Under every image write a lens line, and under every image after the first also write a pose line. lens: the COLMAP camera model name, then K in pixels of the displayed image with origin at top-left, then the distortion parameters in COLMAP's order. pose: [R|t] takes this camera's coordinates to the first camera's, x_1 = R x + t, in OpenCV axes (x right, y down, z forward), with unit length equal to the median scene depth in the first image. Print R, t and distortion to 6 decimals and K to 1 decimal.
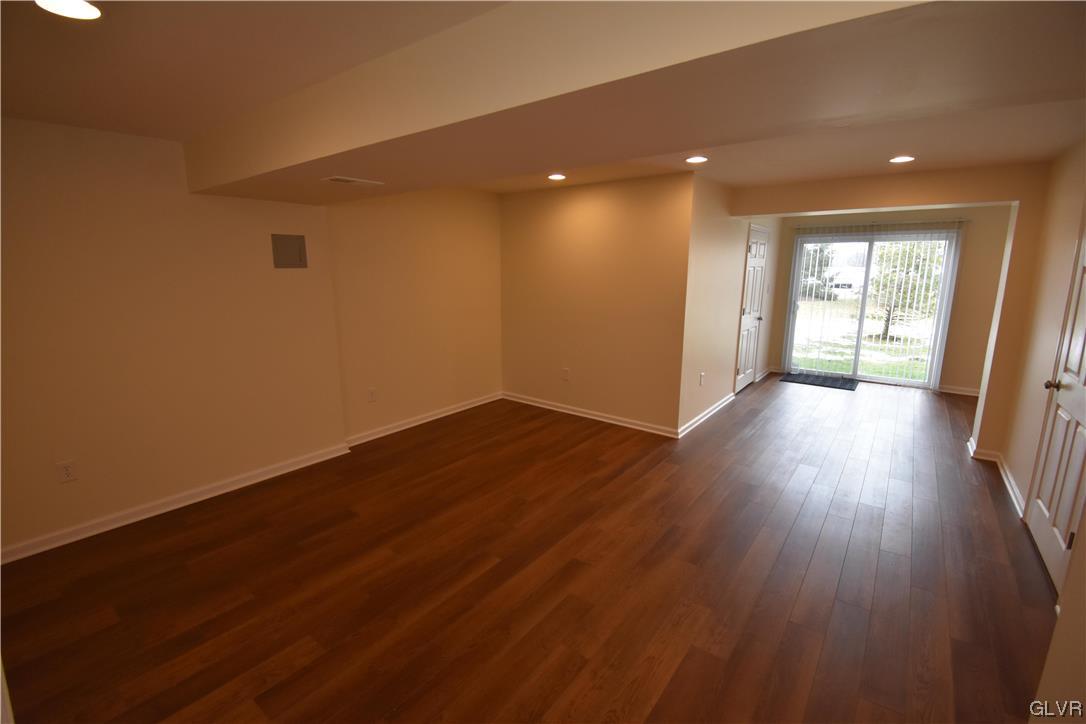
lens RADIAL K [[487.6, 0, 543.0], [0, 487.6, 362.0], [0, 0, 1]] dist [0.000272, -0.014871]
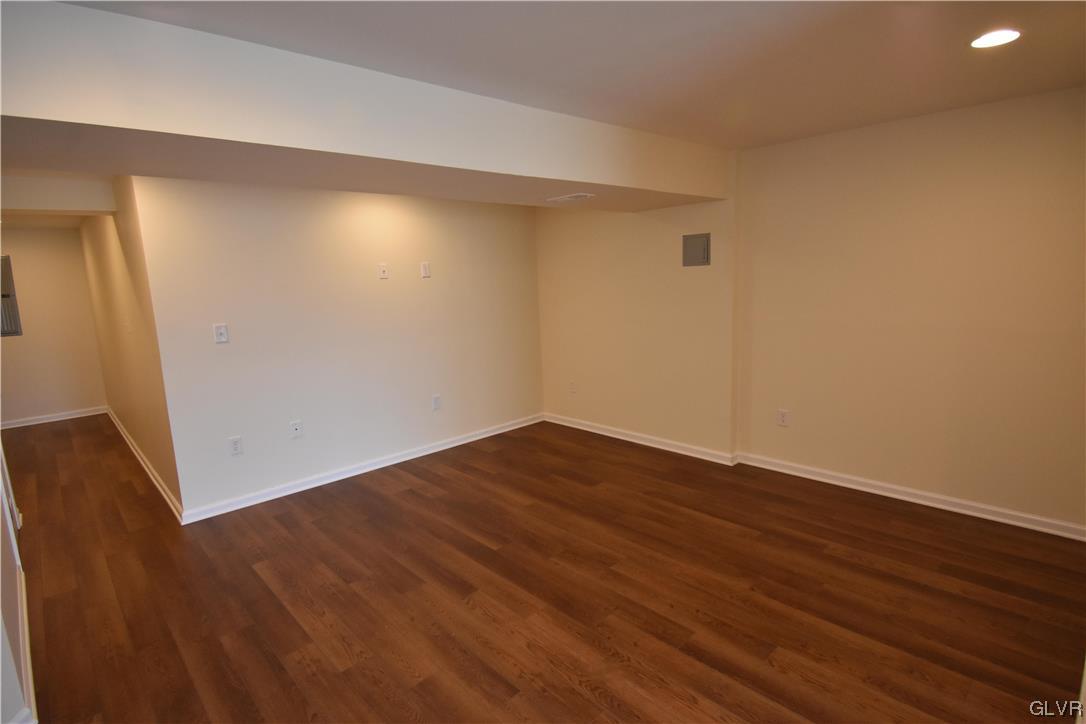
lens RADIAL K [[553.4, 0, 543.0], [0, 553.4, 362.0], [0, 0, 1]] dist [-0.003256, -0.000492]
pose [[-0.173384, 0.169242, -0.970204, 0.832585], [-0.149237, 0.969233, 0.195742, -0.200449], [0.973482, 0.178728, -0.142792, 1.010597]]
